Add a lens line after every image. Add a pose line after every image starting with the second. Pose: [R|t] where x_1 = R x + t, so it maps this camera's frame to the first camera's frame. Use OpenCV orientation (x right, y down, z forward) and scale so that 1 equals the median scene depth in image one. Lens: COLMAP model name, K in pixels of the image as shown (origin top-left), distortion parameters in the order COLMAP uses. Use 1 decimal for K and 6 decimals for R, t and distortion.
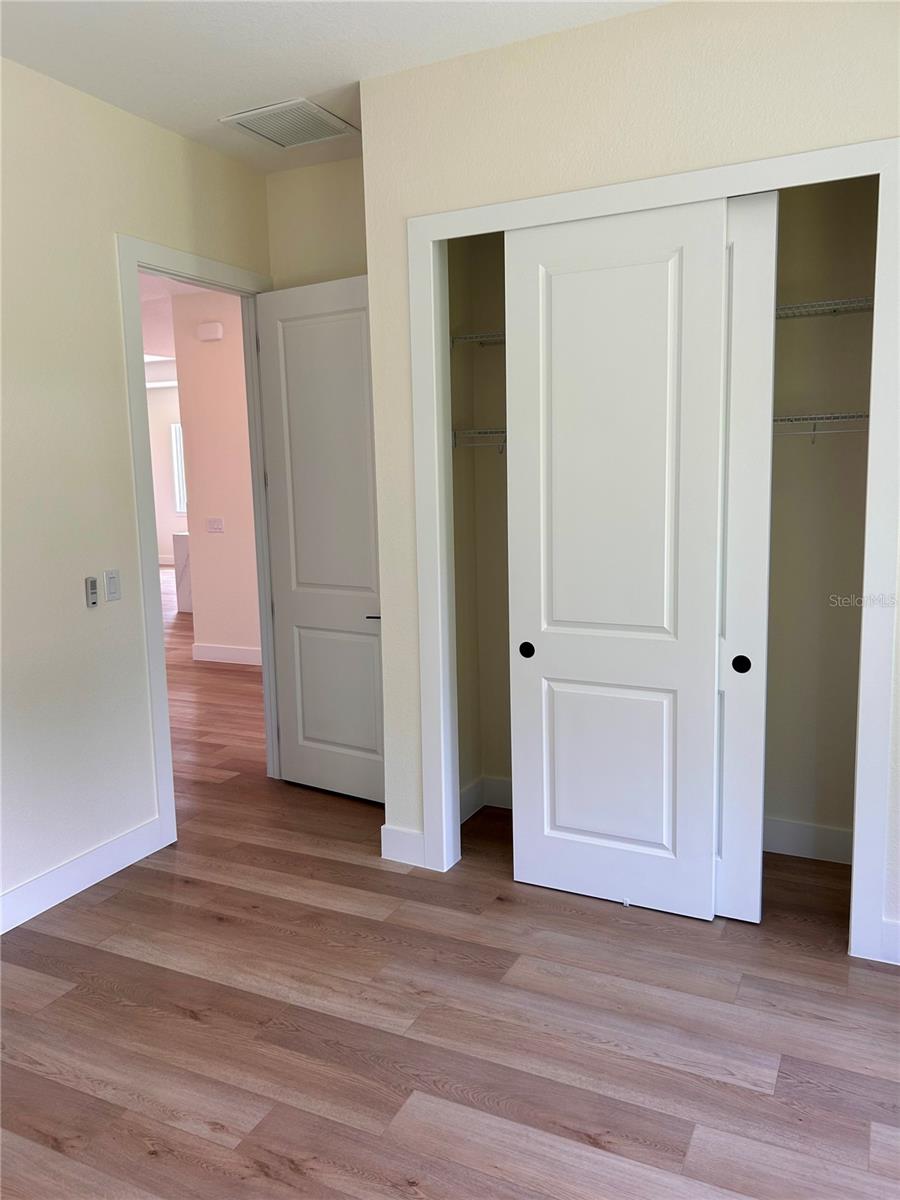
lens RADIAL K [[904.5, 0, 452.0], [0, 904.5, 595.3], [0, 0, 1]] dist [0.040530, -0.054014]
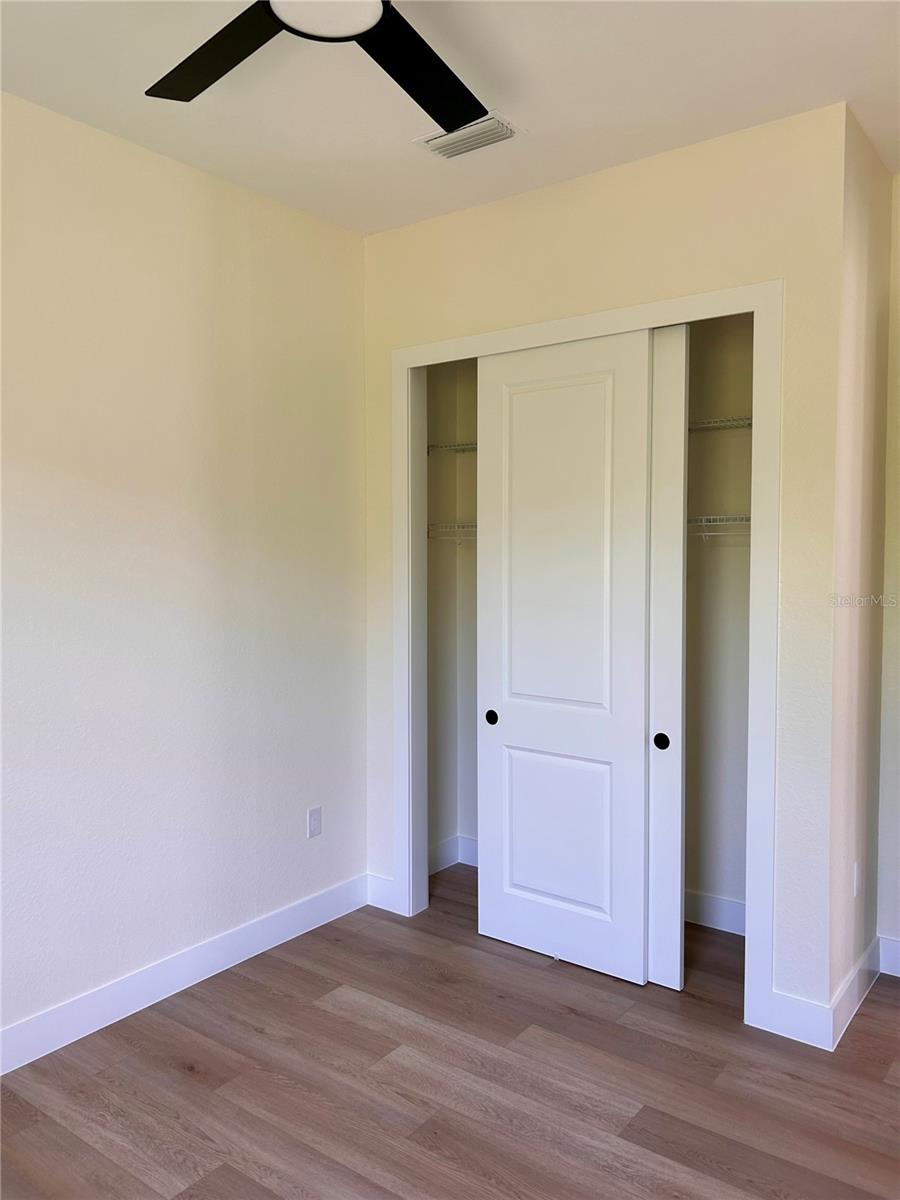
lens RADIAL K [[904.5, 0, 440.1], [0, 904.5, 594.0], [0, 0, 1]] dist [0.040530, -0.054014]
pose [[0.981114, 0.031609, -0.190830, 0.234284], [-0.049763, 0.994597, -0.091103, 0.012416], [0.186919, 0.098879, 0.977386, -0.119685]]
